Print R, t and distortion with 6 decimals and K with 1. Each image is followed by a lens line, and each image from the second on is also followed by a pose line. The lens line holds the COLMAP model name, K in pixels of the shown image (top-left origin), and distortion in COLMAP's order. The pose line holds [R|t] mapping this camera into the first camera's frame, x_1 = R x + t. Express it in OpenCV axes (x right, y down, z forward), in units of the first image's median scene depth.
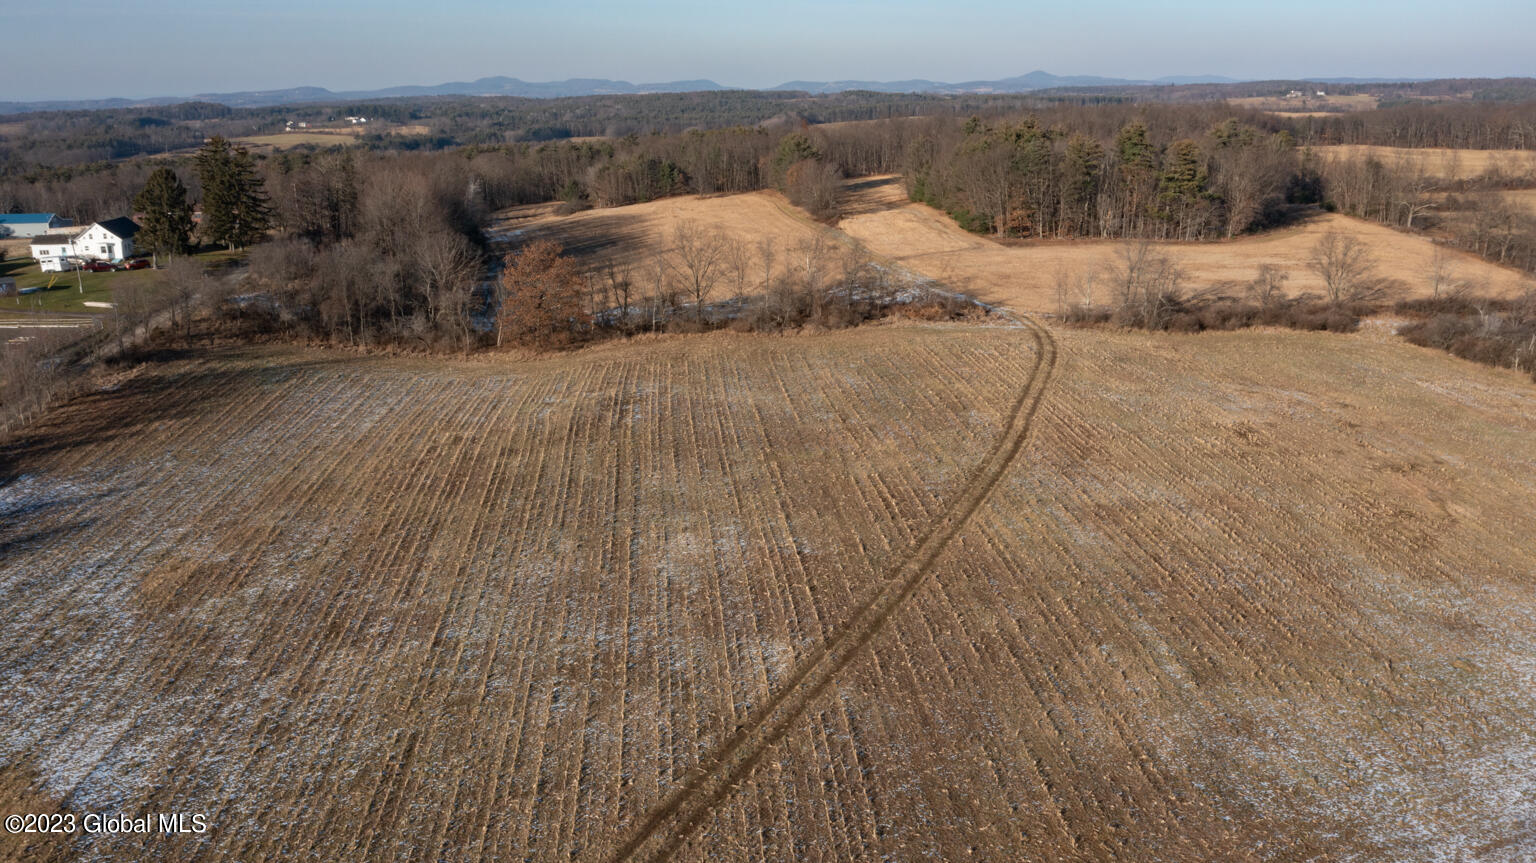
lens RADIAL K [[1218.3, 0, 762.6], [0, 1218.3, 423.5], [0, 0, 1]] dist [-0.018923, 0.005523]
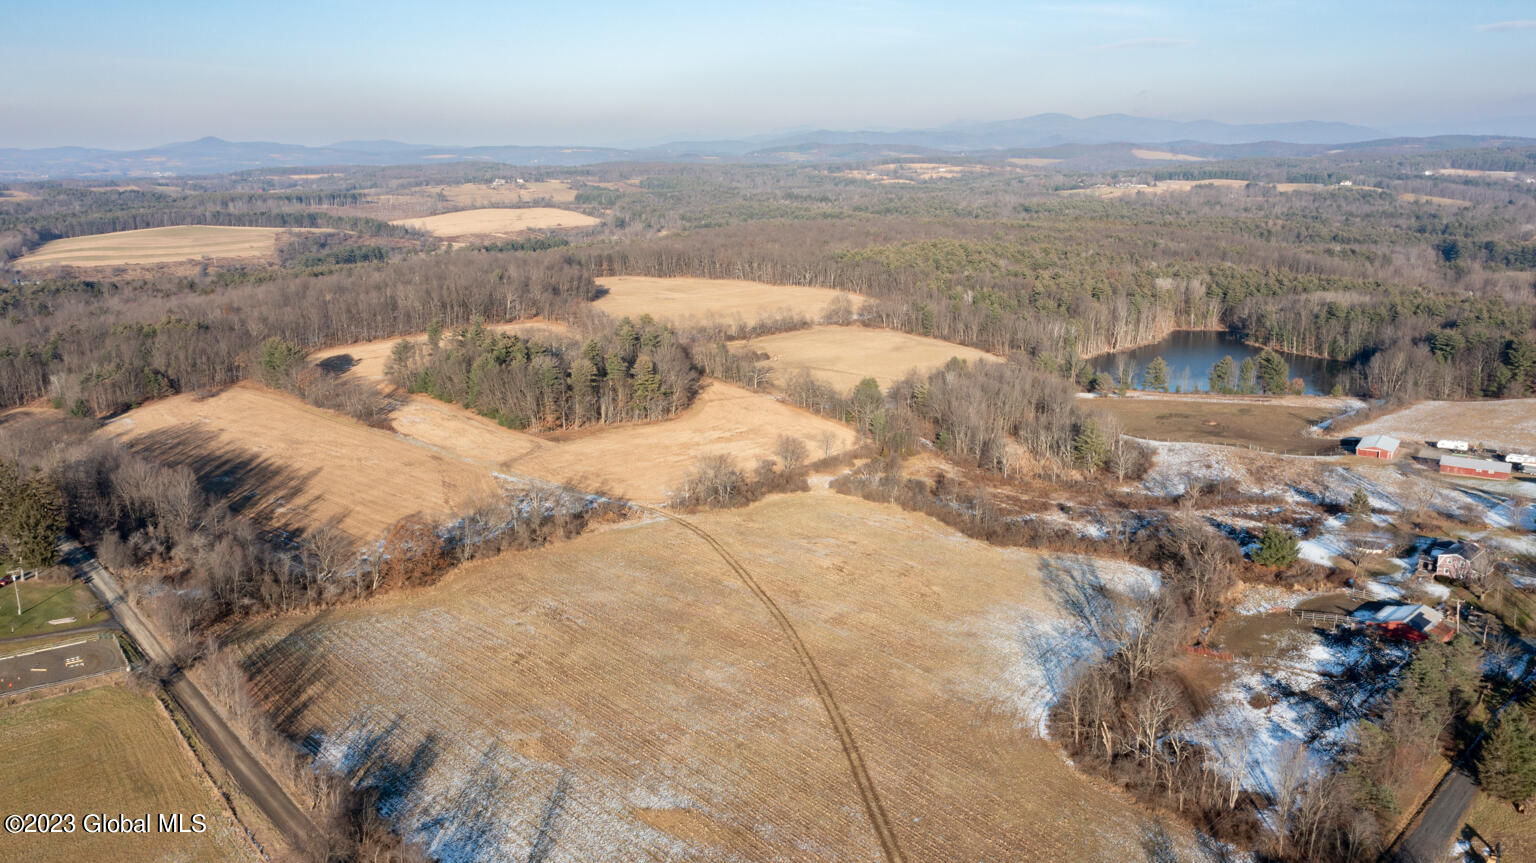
lens RADIAL K [[1218.3, 0, 762.6], [0, 1218.3, 423.5], [0, 0, 1]] dist [-0.018923, 0.005523]
pose [[0.802914, -0.130072, 0.581731, -0.791485], [0.157321, 0.987541, 0.003672, -0.229135], [-0.574961, 0.088570, 0.813373, -0.623086]]
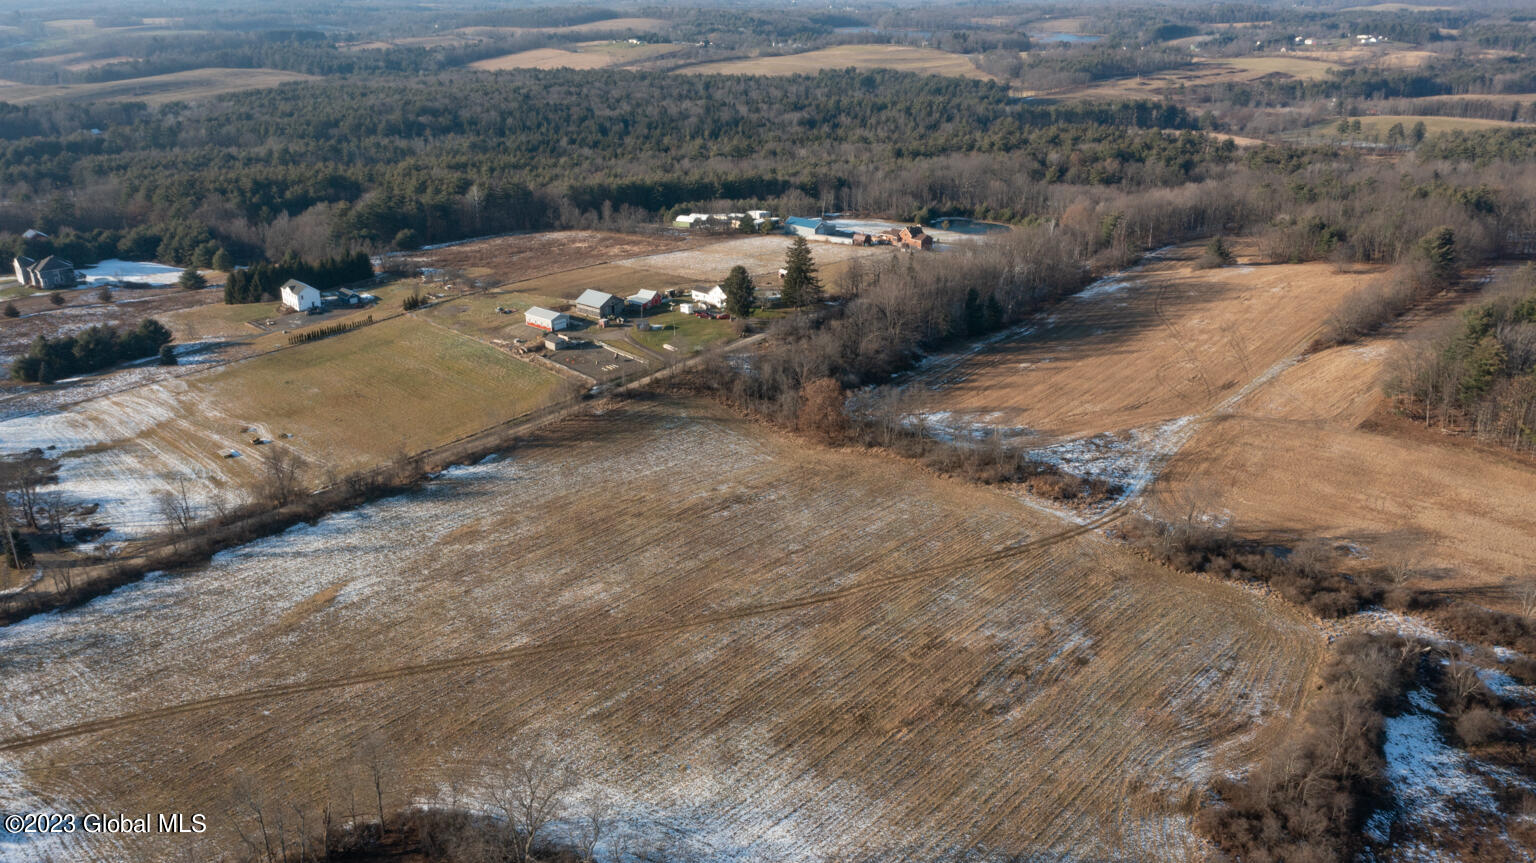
lens RADIAL K [[1218.4, 0, 766.3], [0, 1218.4, 422.2], [0, 0, 1]] dist [-0.020556, 0.002672]
pose [[0.678526, 0.267223, -0.684247, 0.994281], [-0.197667, 0.963548, 0.180286, -0.412270], [0.707482, 0.012925, 0.706613, -0.235767]]
